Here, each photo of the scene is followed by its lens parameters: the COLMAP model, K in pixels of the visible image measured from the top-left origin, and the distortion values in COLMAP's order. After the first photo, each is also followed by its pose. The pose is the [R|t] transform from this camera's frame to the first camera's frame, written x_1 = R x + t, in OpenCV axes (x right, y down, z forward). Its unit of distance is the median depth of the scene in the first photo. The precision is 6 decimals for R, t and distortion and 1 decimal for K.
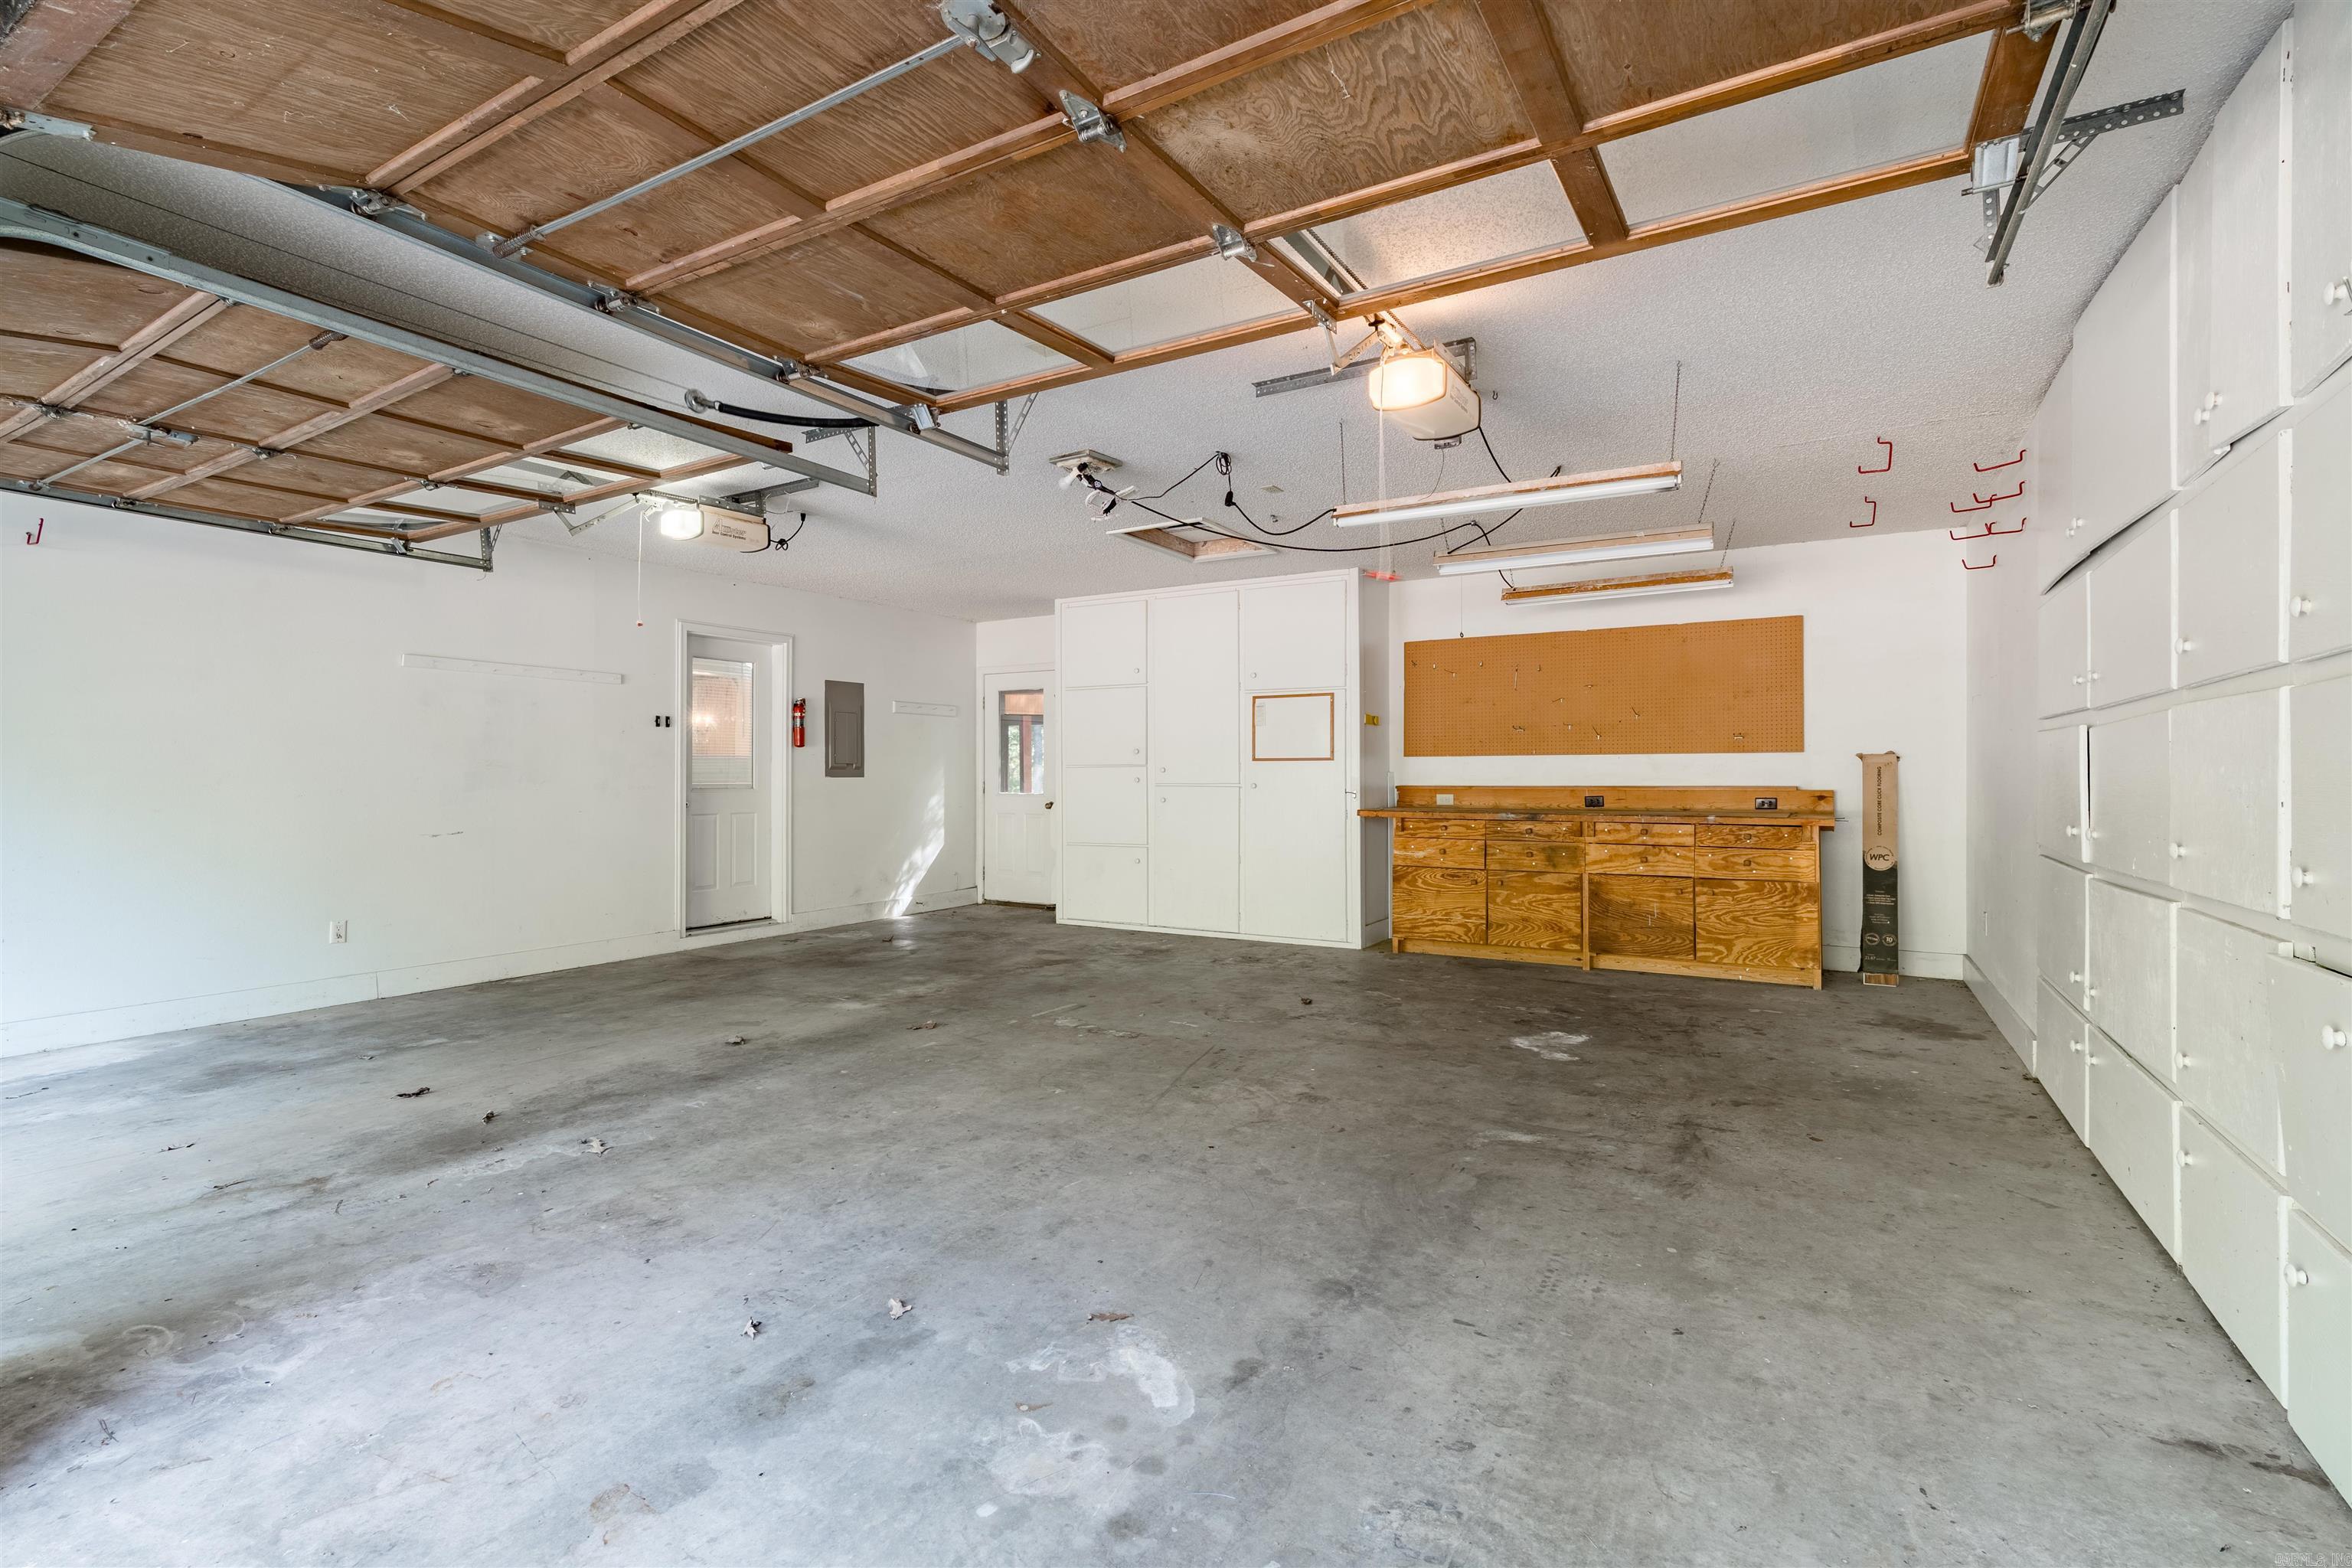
lens RADIAL K [[1088.9, 0, 1158.2], [0, 1088.9, 782.2], [0, 0, 1]] dist [-0.005553, 0.000669]
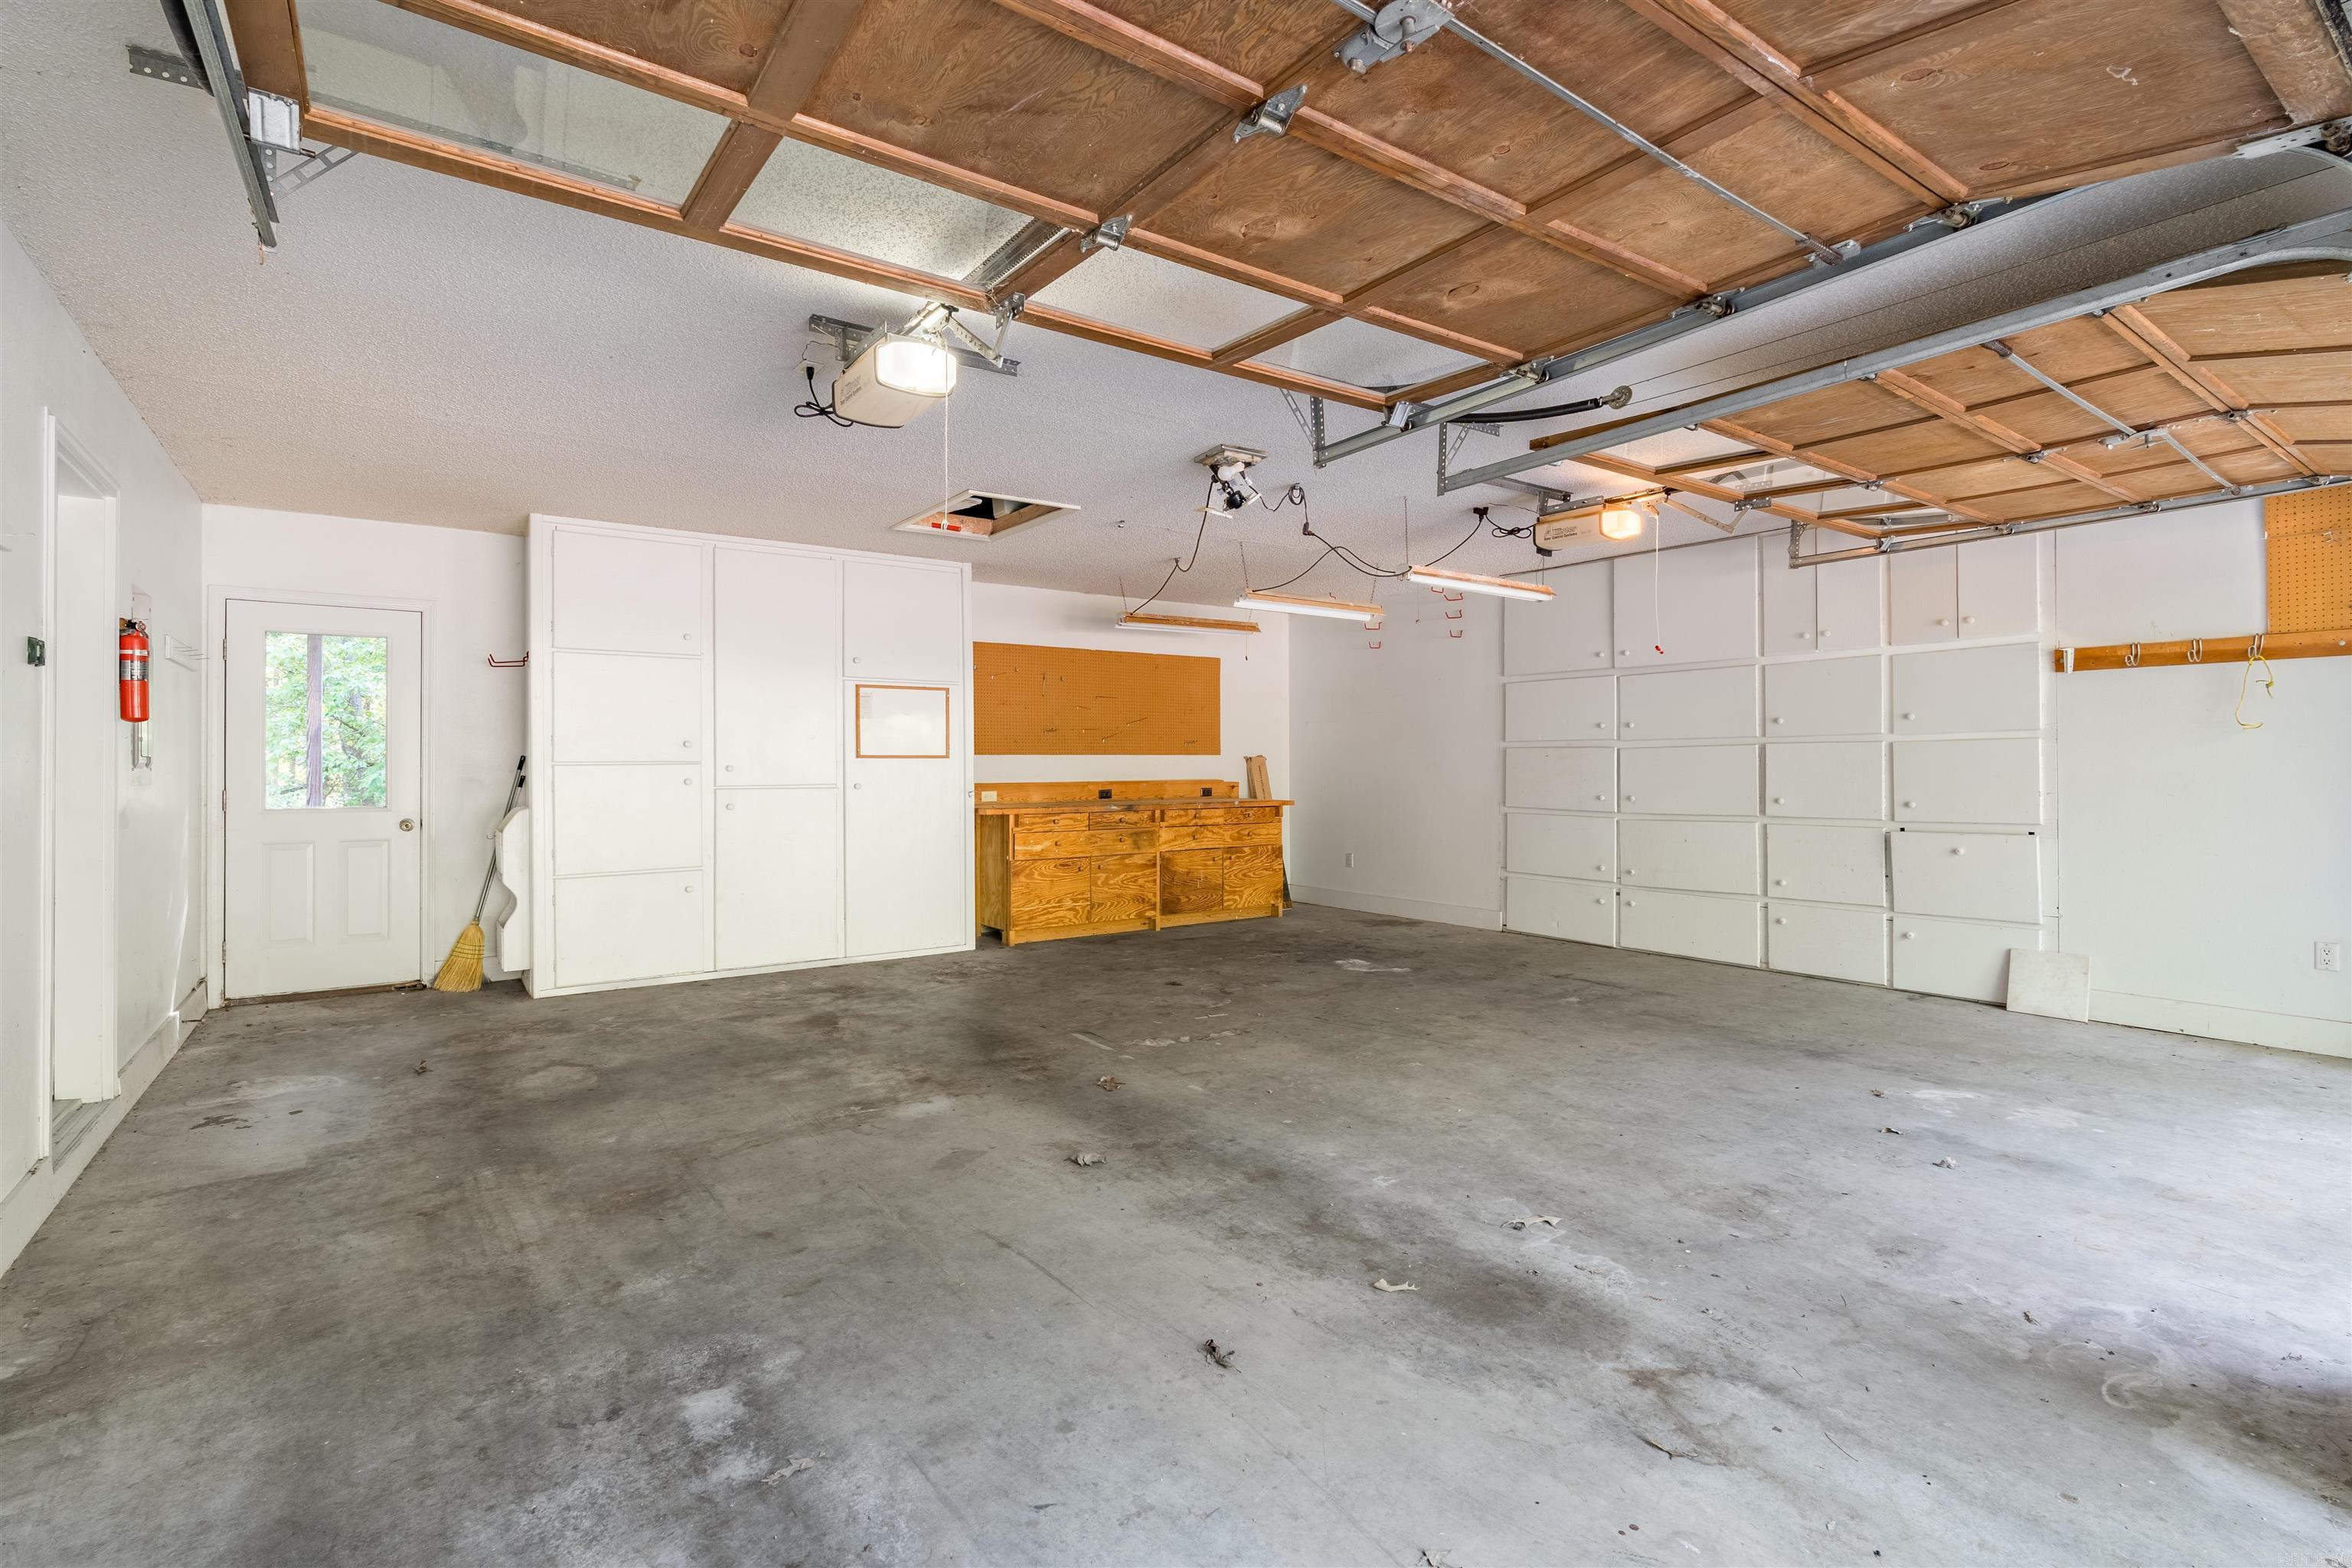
lens RADIAL K [[1113.5, 0, 1178.6], [0, 1113.5, 771.1], [0, 0, 1]] dist [-0.001172, 0.000142]
pose [[0.375570, -0.004357, 0.926784, -1.392729], [0.009910, 0.999951, 0.000685, -0.015408], [-0.926741, 0.008927, 0.375595, 0.915667]]
